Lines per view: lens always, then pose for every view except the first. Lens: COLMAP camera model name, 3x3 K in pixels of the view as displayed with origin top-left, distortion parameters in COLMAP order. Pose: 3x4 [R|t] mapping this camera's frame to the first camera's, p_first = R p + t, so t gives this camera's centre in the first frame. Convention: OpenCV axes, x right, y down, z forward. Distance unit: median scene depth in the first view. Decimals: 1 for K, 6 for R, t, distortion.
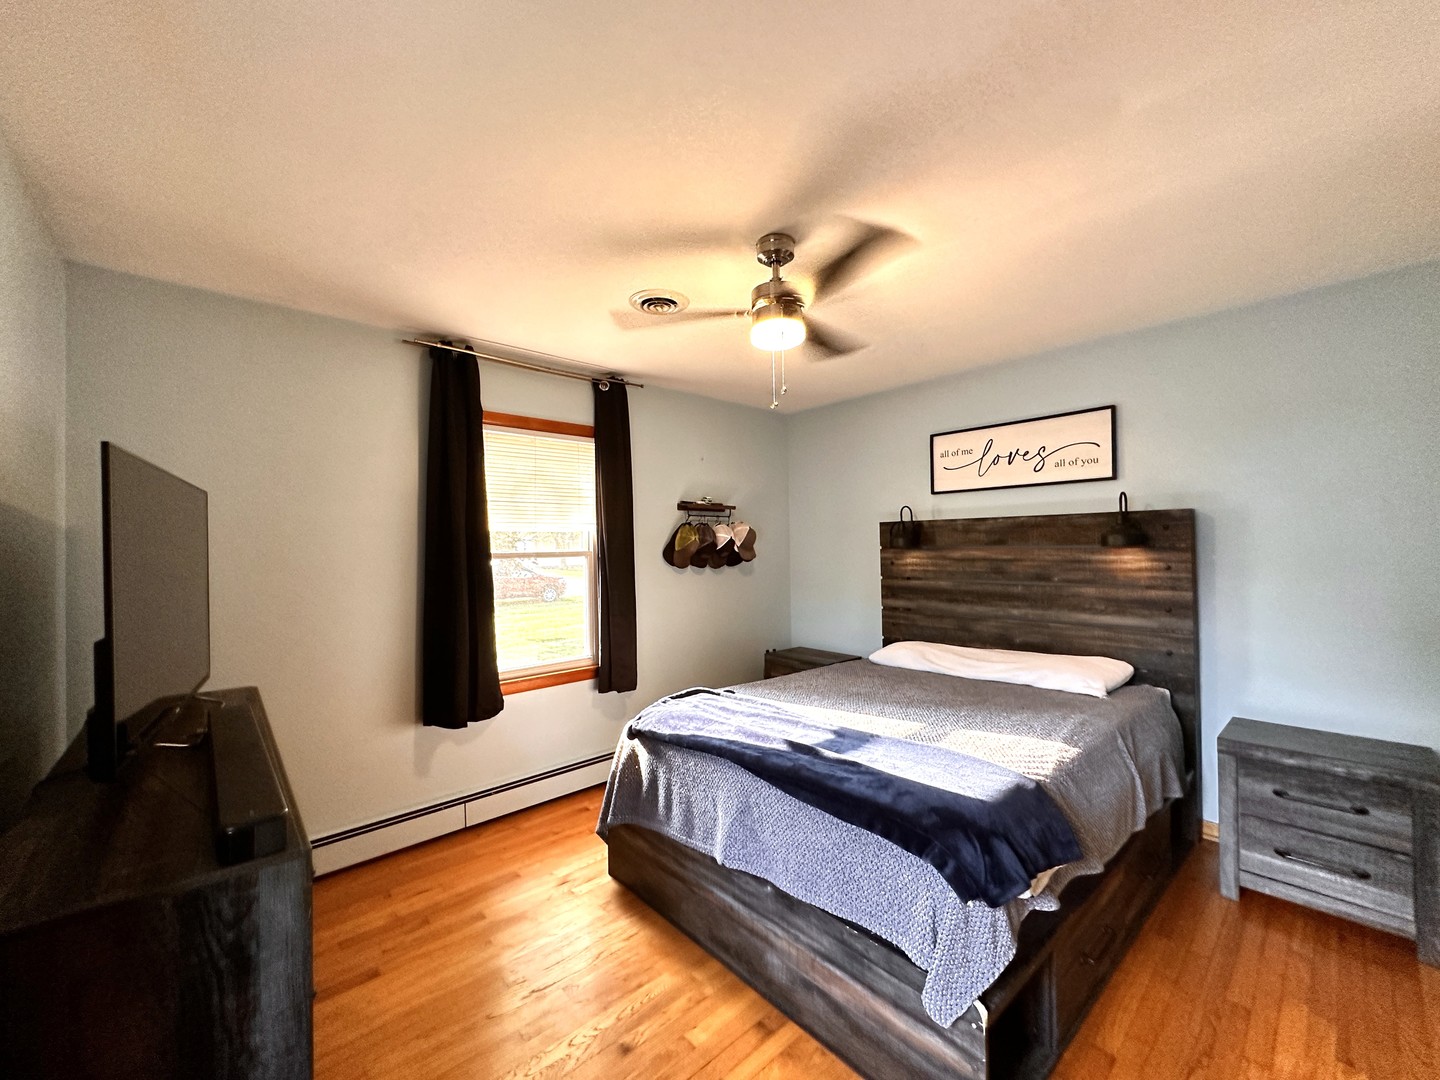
lens RADIAL K [[577.3, 0, 720.0], [0, 577.3, 540.0], [0, 0, 1]] dist [0.000036, -0.000240]
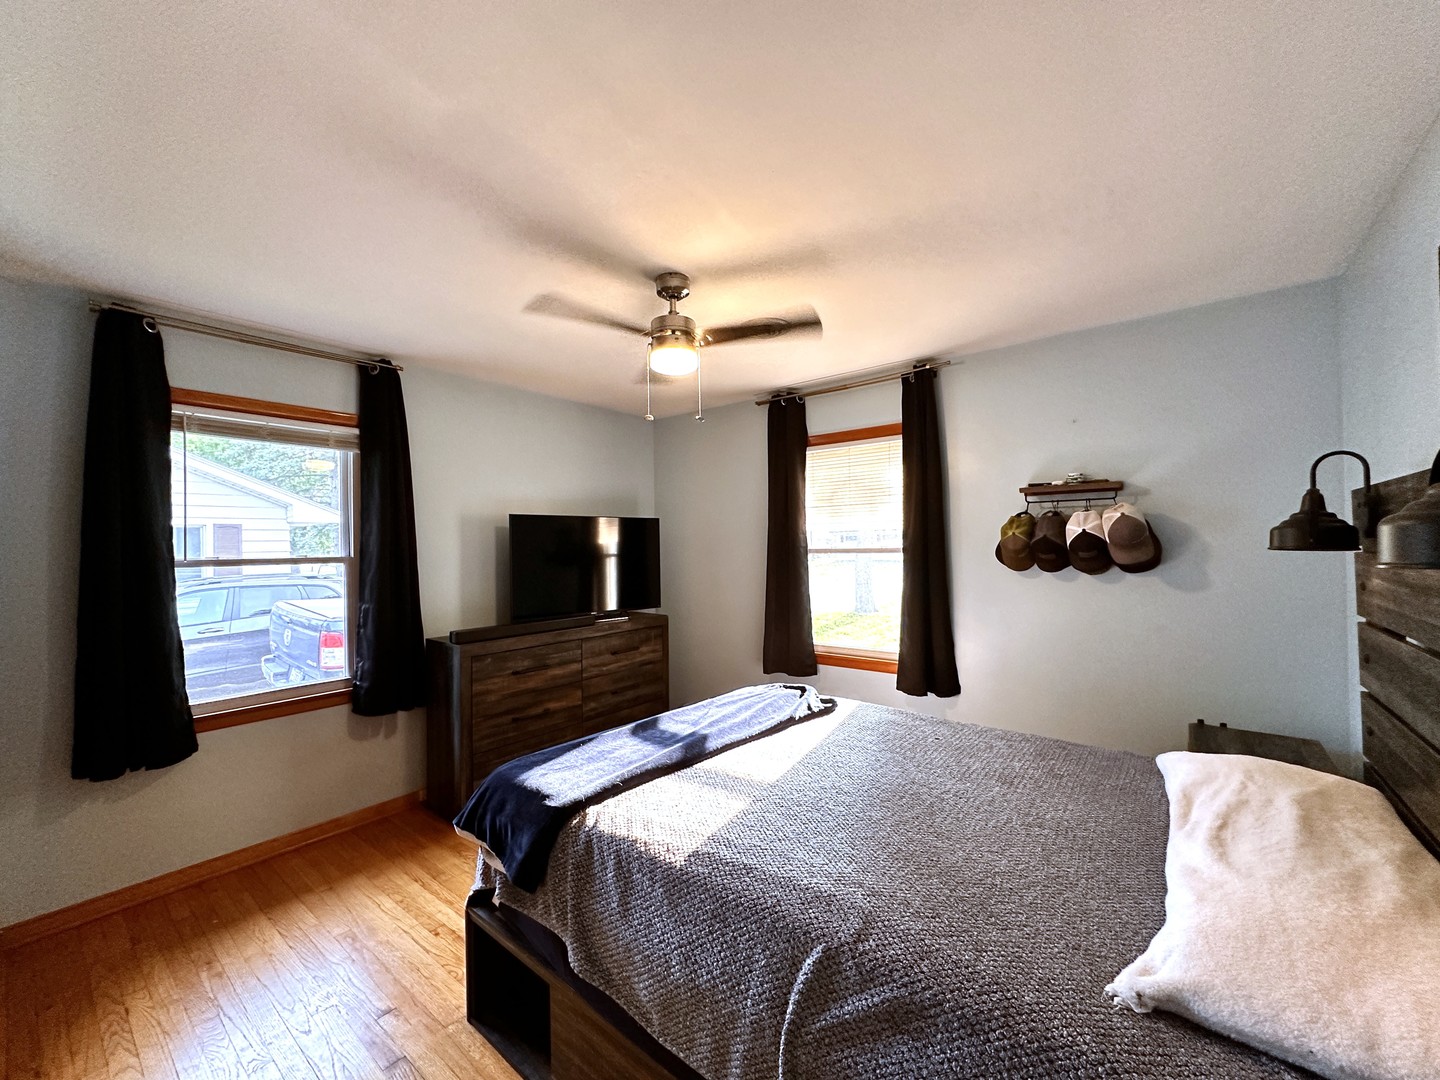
lens RADIAL K [[577.3, 0, 720.0], [0, 577.3, 540.0], [0, 0, 1]] dist [0.000036, -0.000240]
pose [[0.170071, 0.006350, -0.985411, 0.722631], [0.028949, 0.999515, 0.011438, -0.014955], [0.985007, -0.030472, 0.169805, 0.521719]]
